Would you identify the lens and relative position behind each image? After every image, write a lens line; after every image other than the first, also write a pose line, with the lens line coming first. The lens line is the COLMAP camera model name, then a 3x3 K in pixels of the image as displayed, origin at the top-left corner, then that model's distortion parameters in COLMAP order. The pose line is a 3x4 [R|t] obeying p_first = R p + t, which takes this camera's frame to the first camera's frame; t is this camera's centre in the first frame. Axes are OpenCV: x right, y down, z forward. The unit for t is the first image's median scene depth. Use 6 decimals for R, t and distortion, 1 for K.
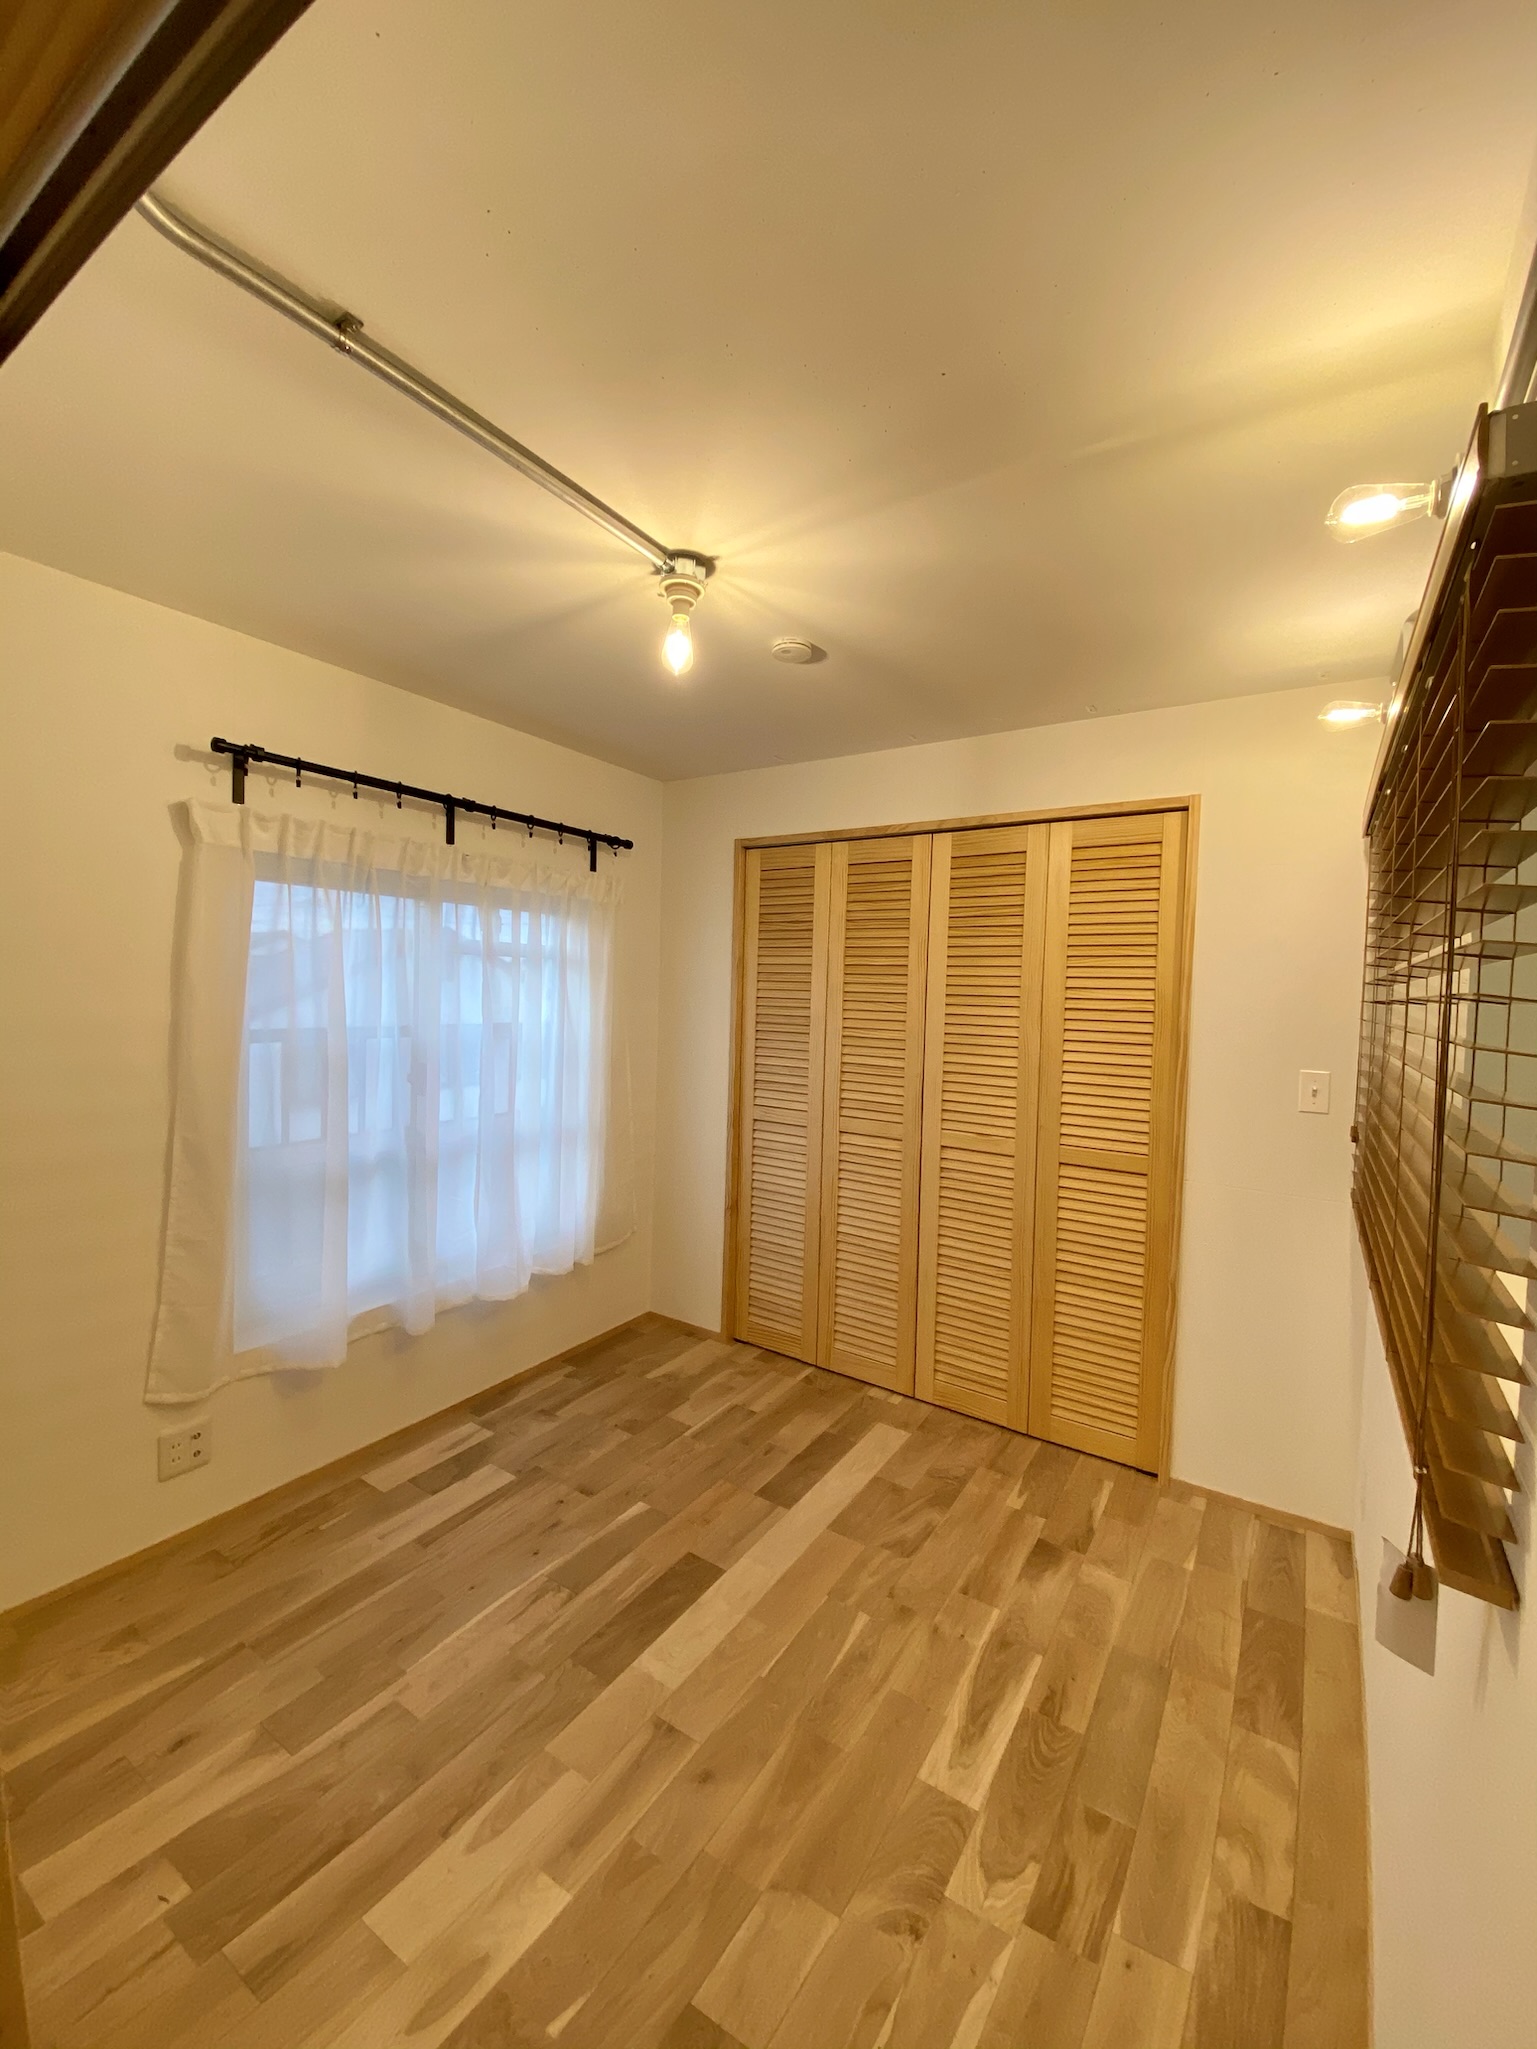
lens RADIAL K [[833.4, 0, 767.7], [0, 833.4, 1010.2], [0, 0, 1]] dist [0.021674, -0.019461]
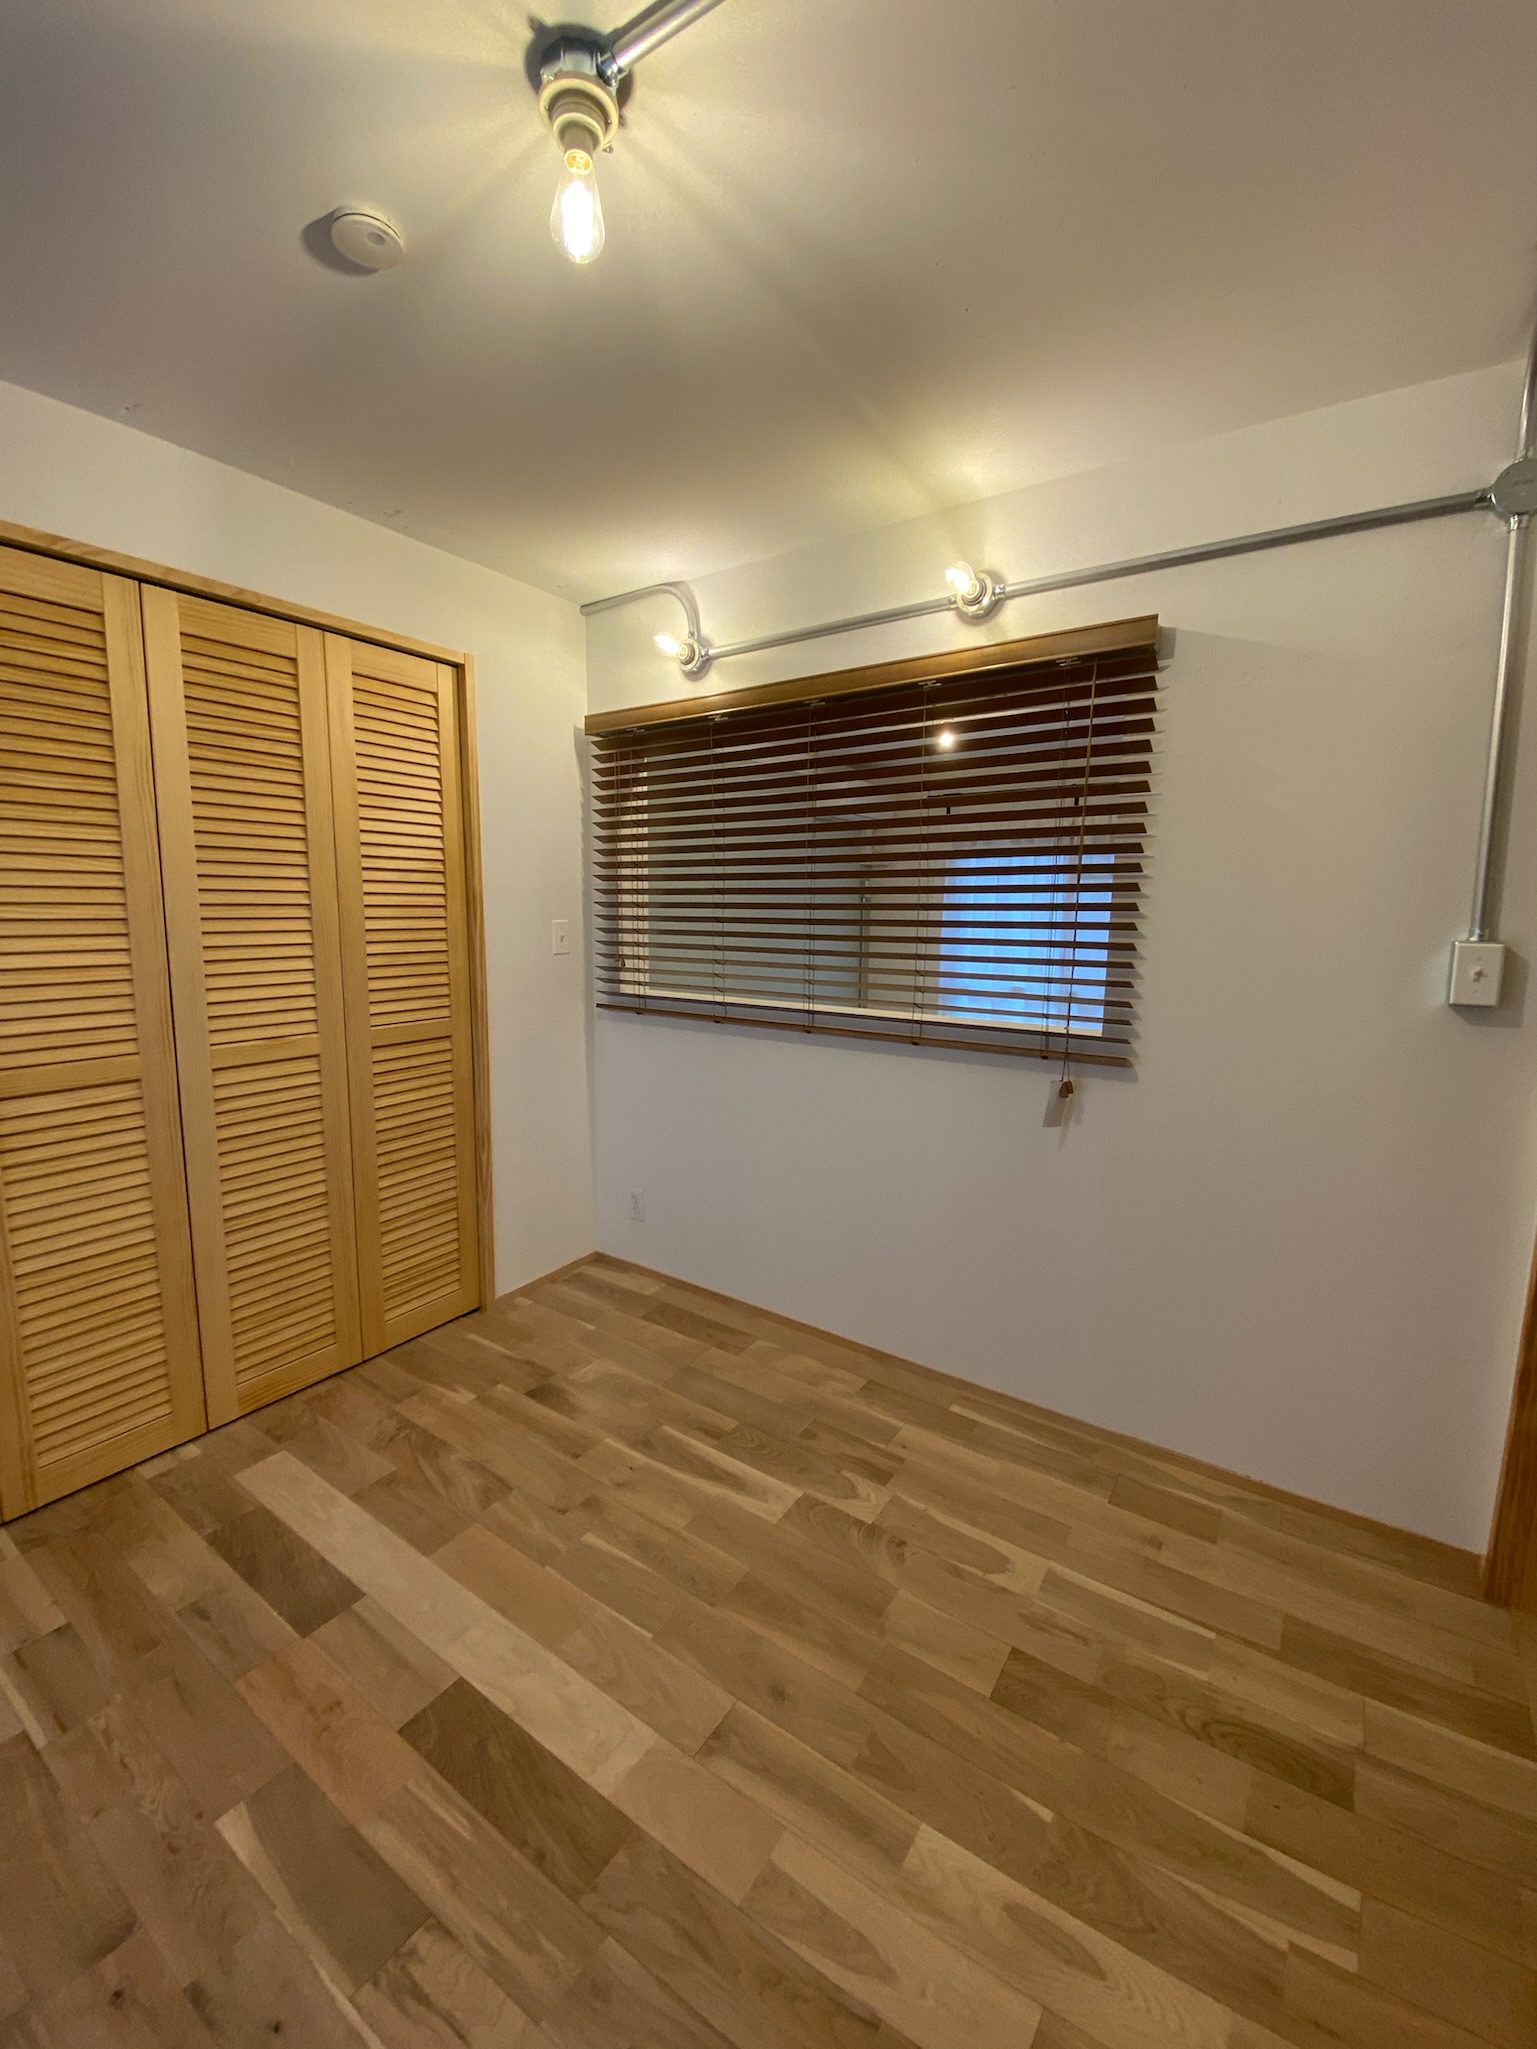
lens RADIAL K [[828.0, 0, 772.5], [0, 828.0, 1013.1], [0, 0, 1]] dist [0.023816, -0.019806]
pose [[0.021691, -0.158973, 0.987045, -0.710372], [0.019006, 0.987164, 0.158574, 0.024694], [-0.999584, 0.015320, 0.024434, 0.800850]]
